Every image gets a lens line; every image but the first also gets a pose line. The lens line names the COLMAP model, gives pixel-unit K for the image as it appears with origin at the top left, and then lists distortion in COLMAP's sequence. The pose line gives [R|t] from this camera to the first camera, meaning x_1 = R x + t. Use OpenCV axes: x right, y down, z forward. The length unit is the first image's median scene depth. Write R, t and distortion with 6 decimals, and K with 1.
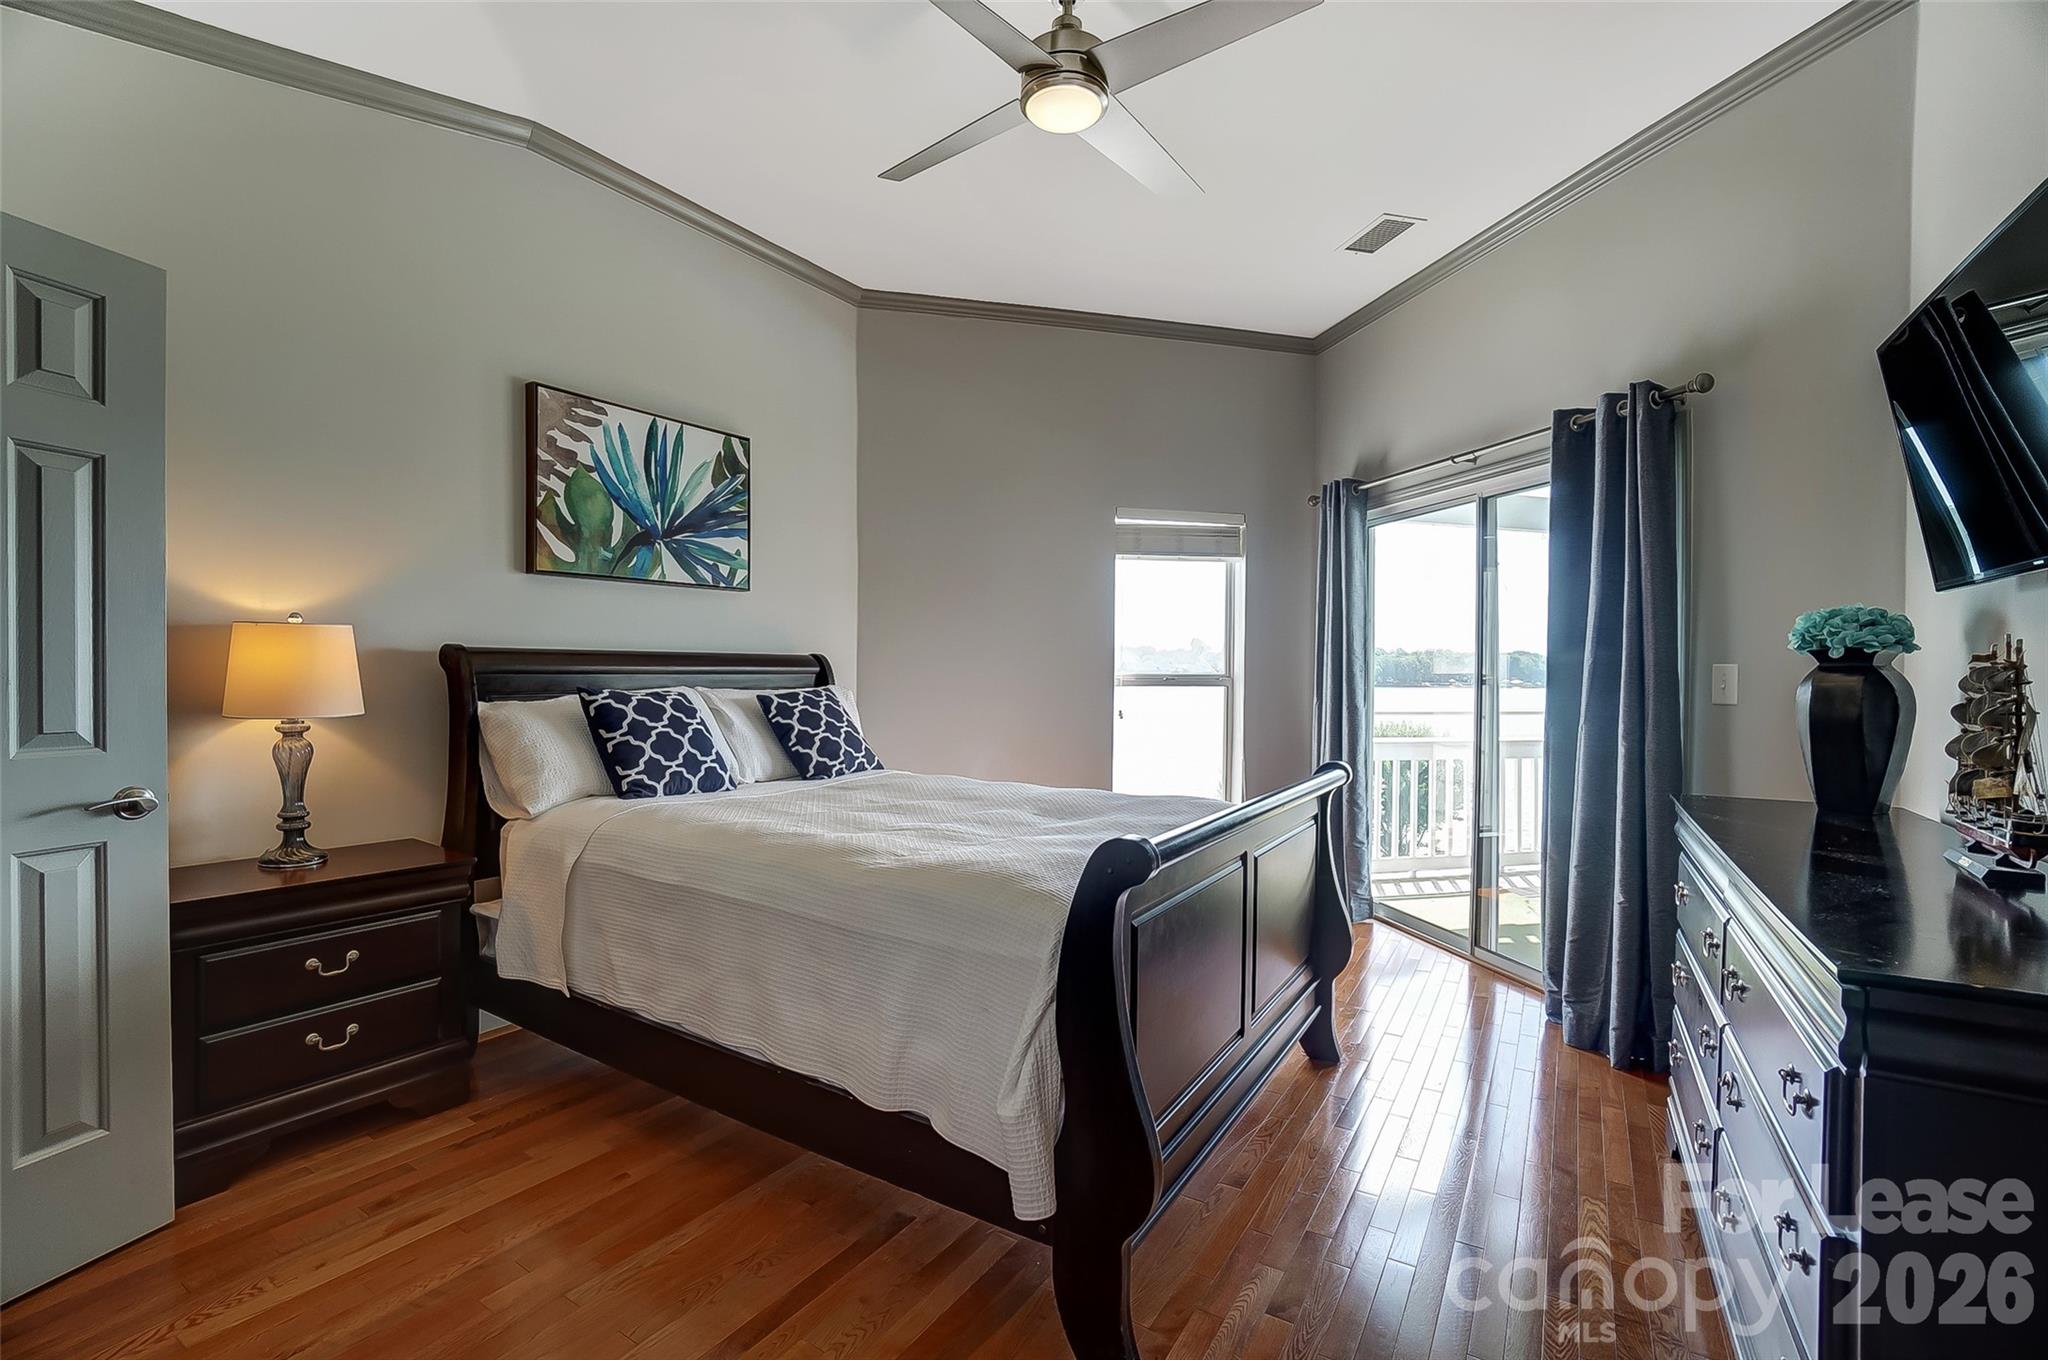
lens RADIAL K [[904.0, 0, 1000.3], [0, 904.0, 684.6], [0, 0, 1]] dist [-0.066360, 0.022977]
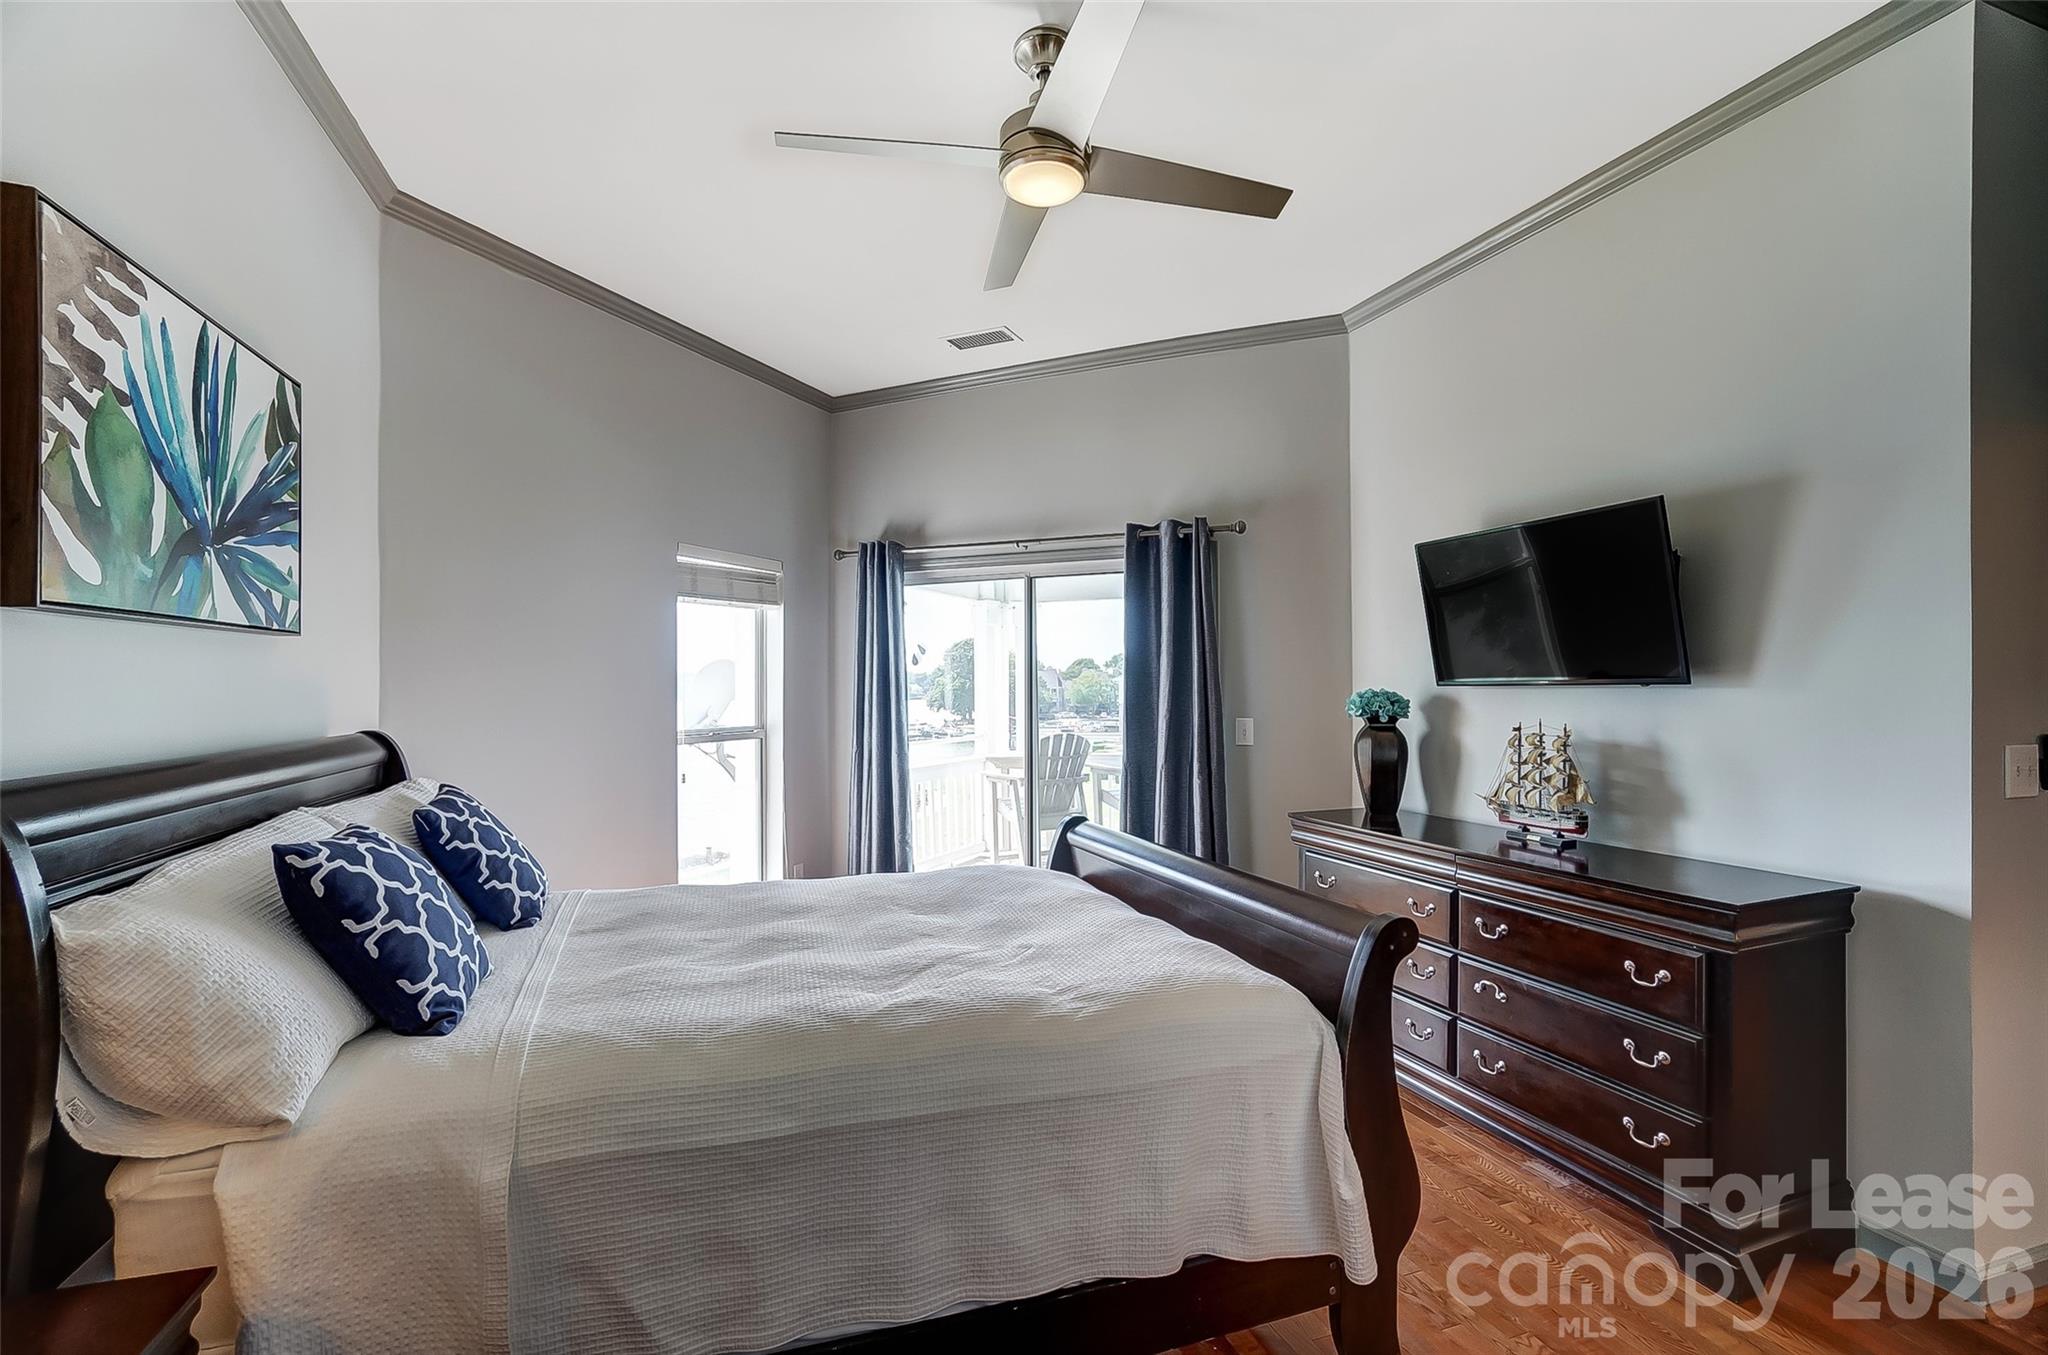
lens RADIAL K [[904.0, 0, 1000.3], [0, 904.0, 682.1], [0, 0, 1]] dist [-0.066360, 0.022977]
pose [[0.626913, -0.005710, 0.779069, -0.493664], [0.021957, 0.999705, -0.010342, -0.062804], [-0.778780, 0.023590, 0.626853, 0.295080]]
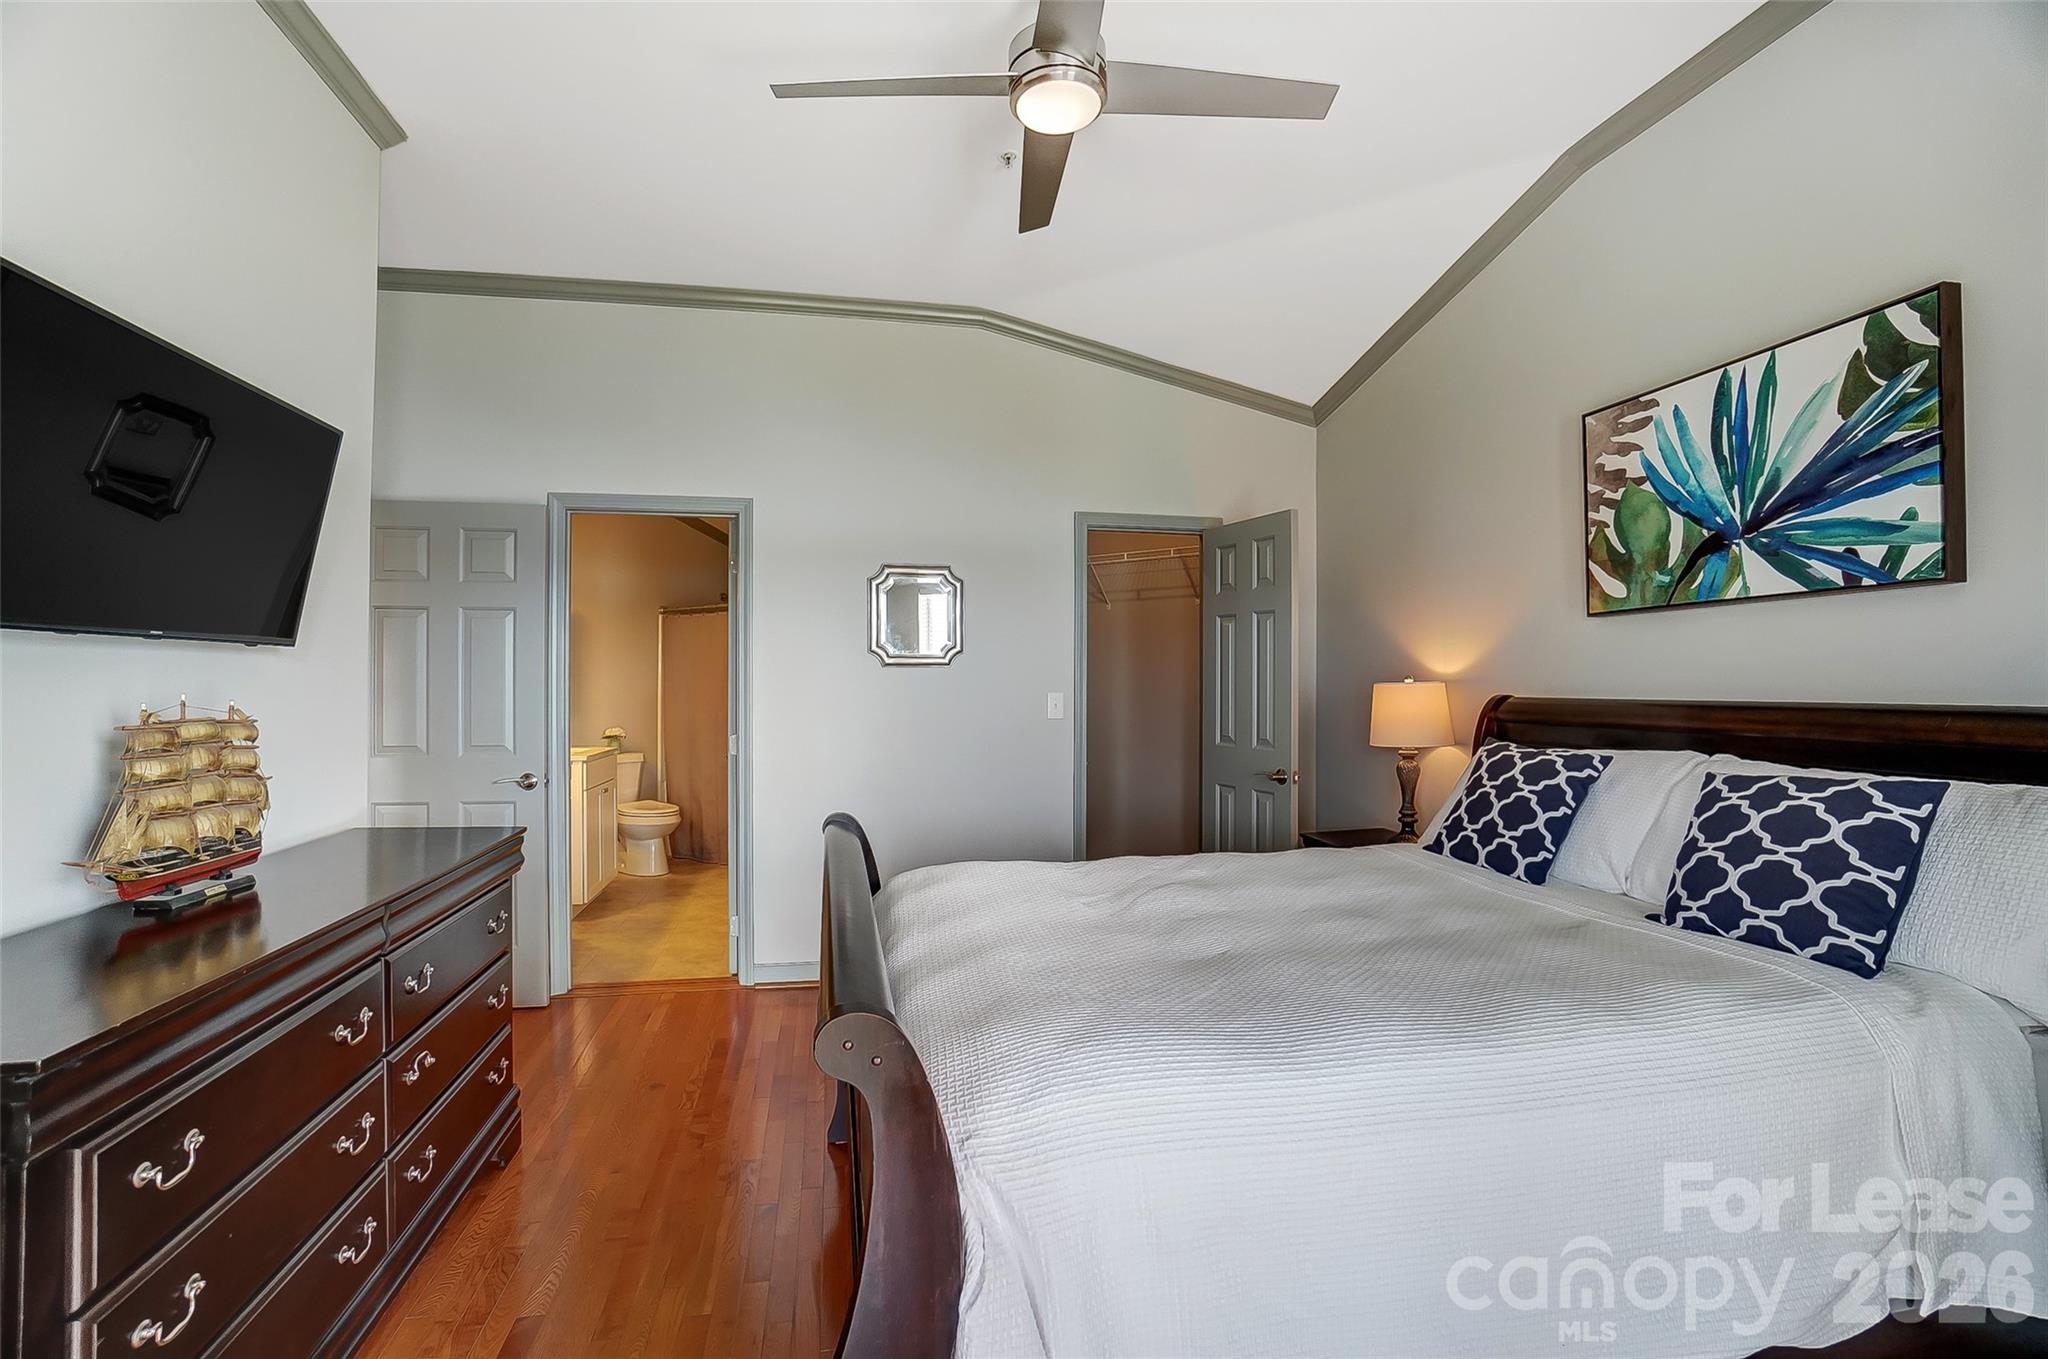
lens RADIAL K [[904.0, 0, 1000.3], [0, 904.0, 684.1], [0, 0, 1]] dist [-0.066360, 0.022977]
pose [[-0.722959, -0.009232, -0.690830, 0.496398], [-0.016354, 0.999859, 0.003753, -0.043115], [0.690698, 0.014011, -0.723008, 1.098340]]
